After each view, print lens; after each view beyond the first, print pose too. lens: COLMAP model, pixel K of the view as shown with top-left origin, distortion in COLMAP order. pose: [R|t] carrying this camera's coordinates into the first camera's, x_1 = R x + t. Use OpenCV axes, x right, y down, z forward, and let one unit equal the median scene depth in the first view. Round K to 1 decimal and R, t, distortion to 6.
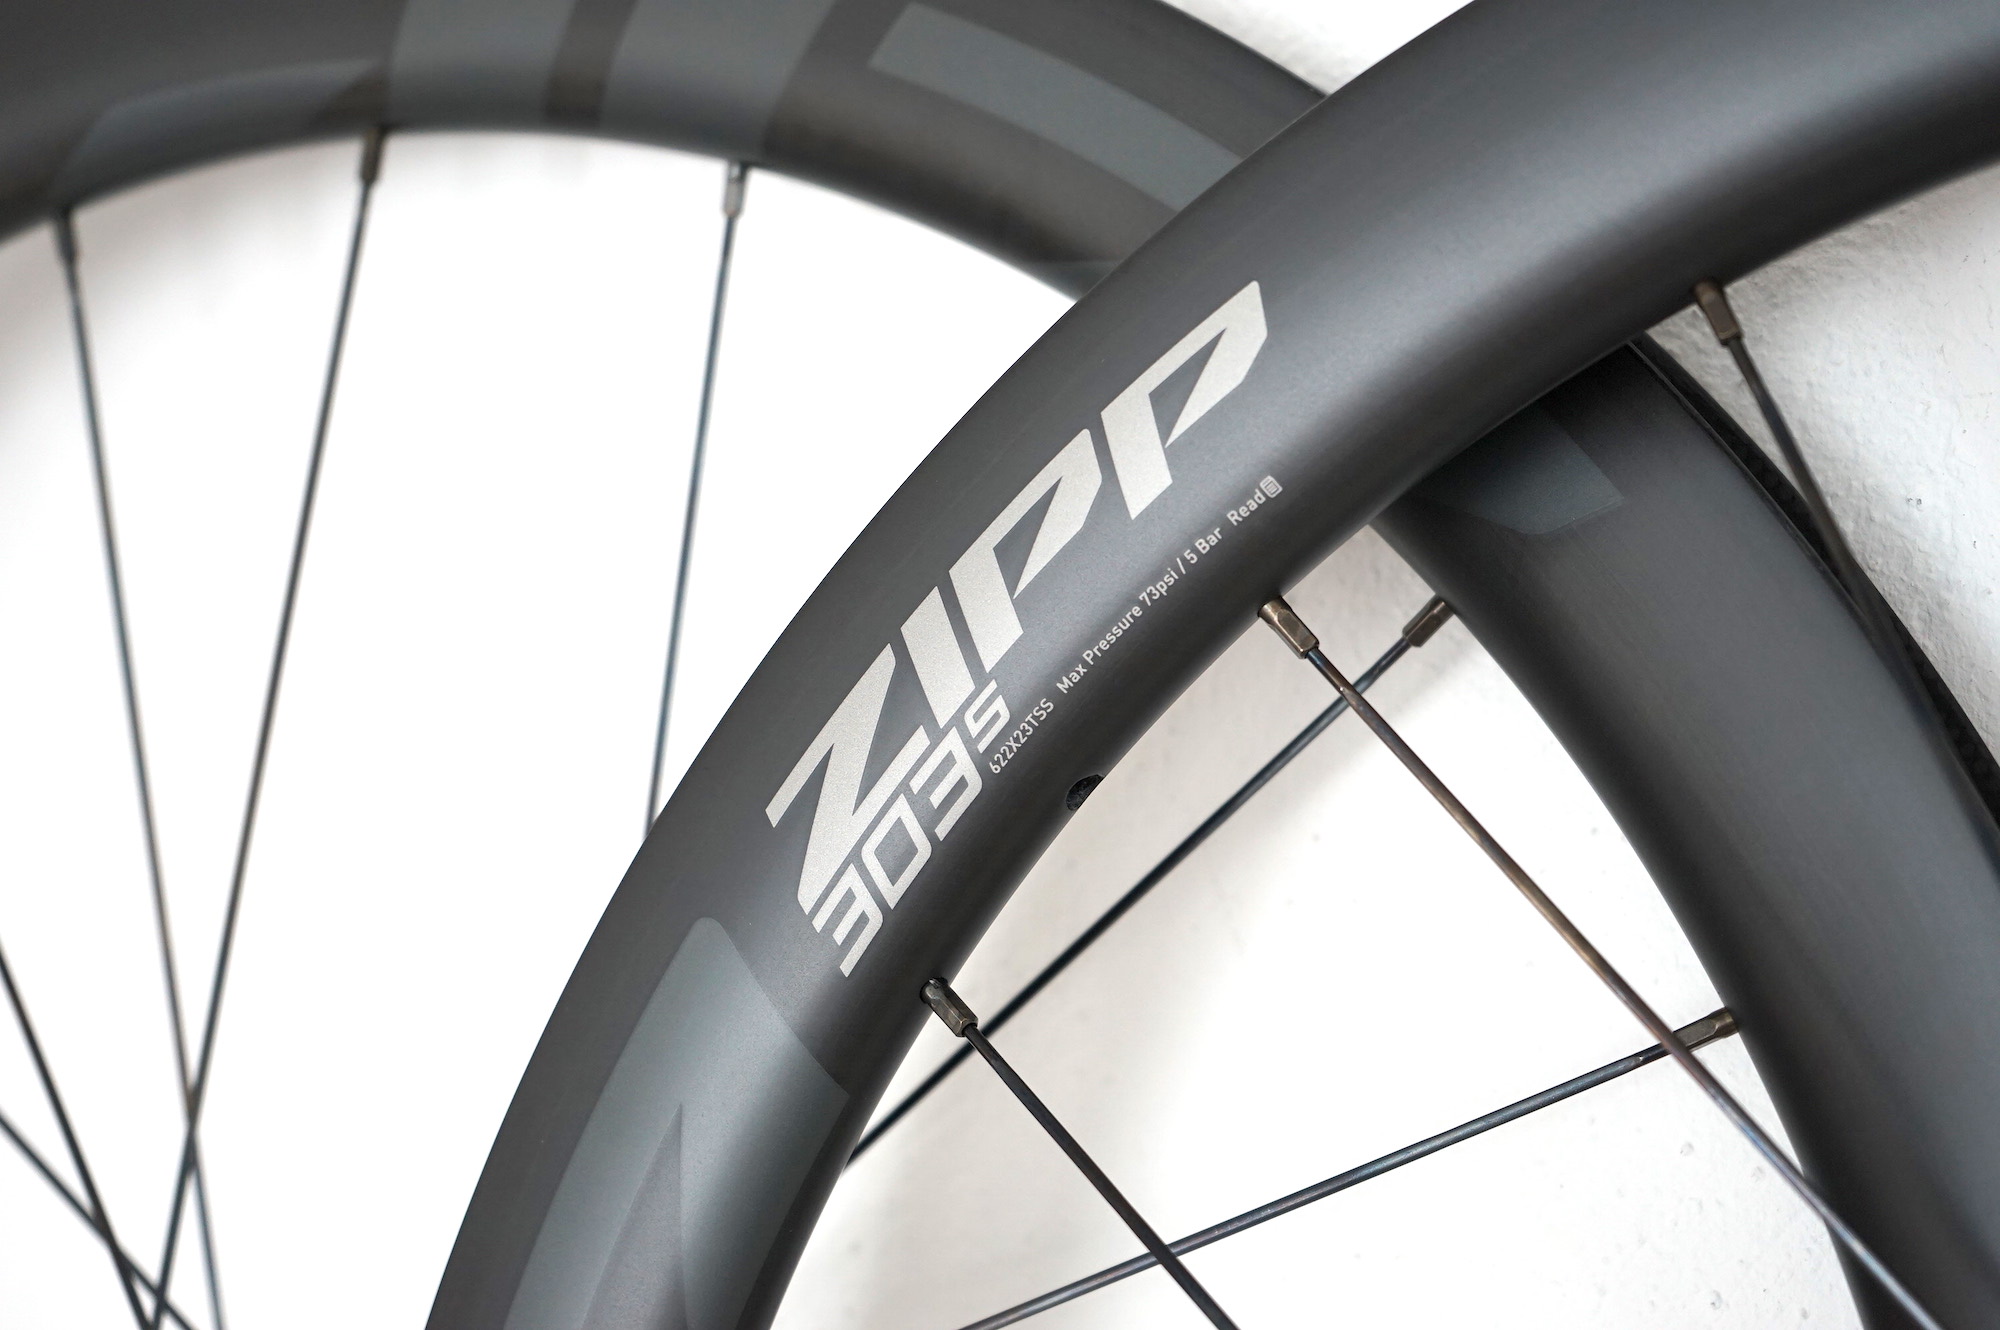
lens RADIAL K [[3544.3, 0, 1000.0], [0, 3544.3, 665.0], [0, 0, 1]] dist [-0.010724, 0.034889]
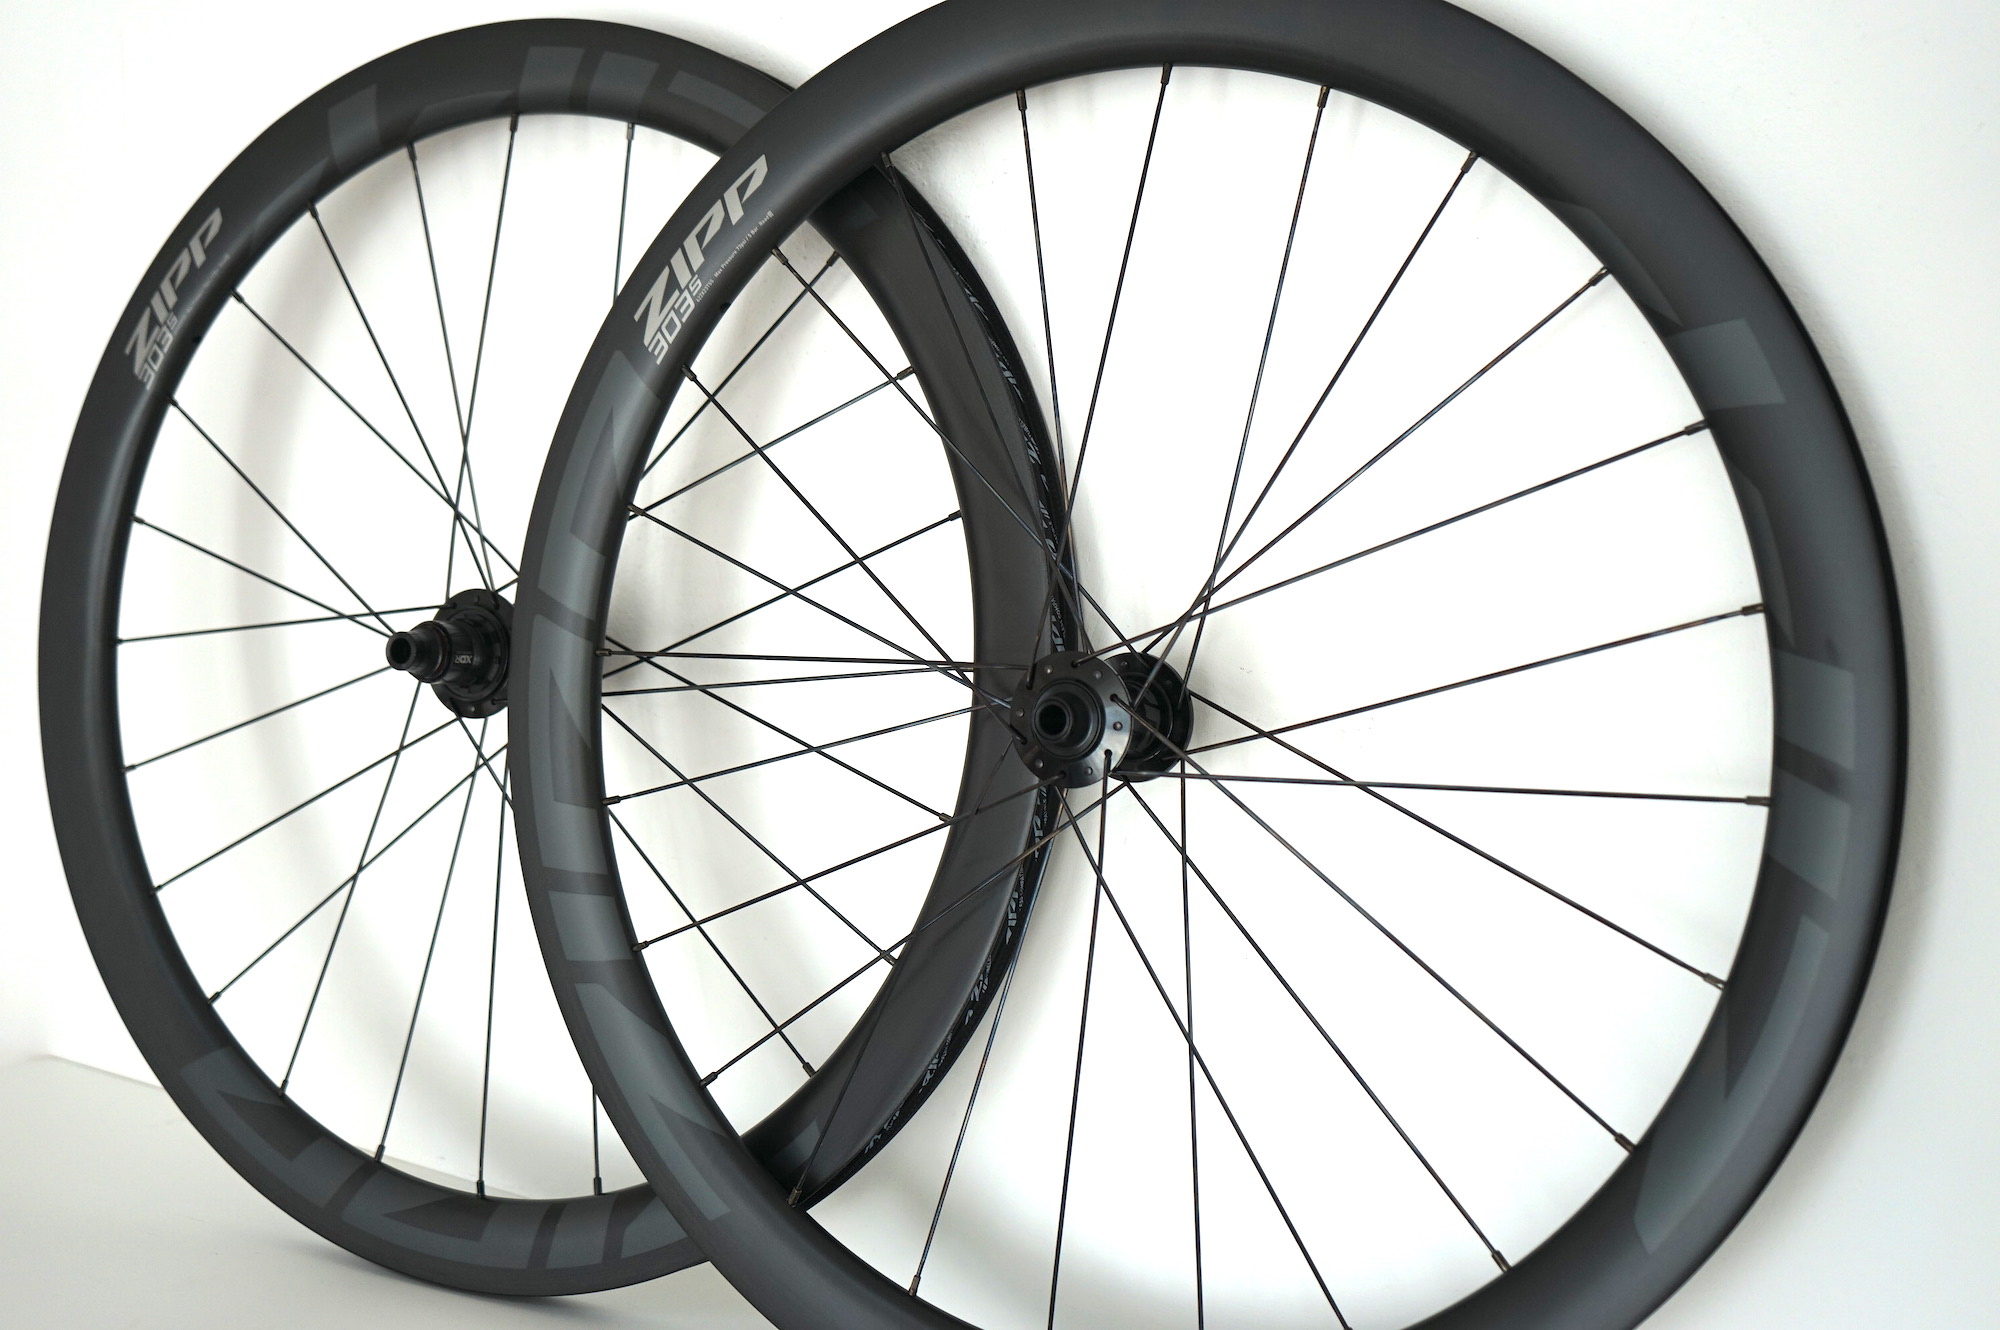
lens RADIAL K [[2410.1, 0, 1000.0], [0, 2410.1, 665.0], [0, 0, 1]] dist [0.007322, -0.003070]
pose [[0.999828, -0.017750, 0.005391, 0.267921], [0.017252, 0.996524, 0.081495, 0.192647], [-0.006819, -0.081388, 0.996659, -1.338587]]
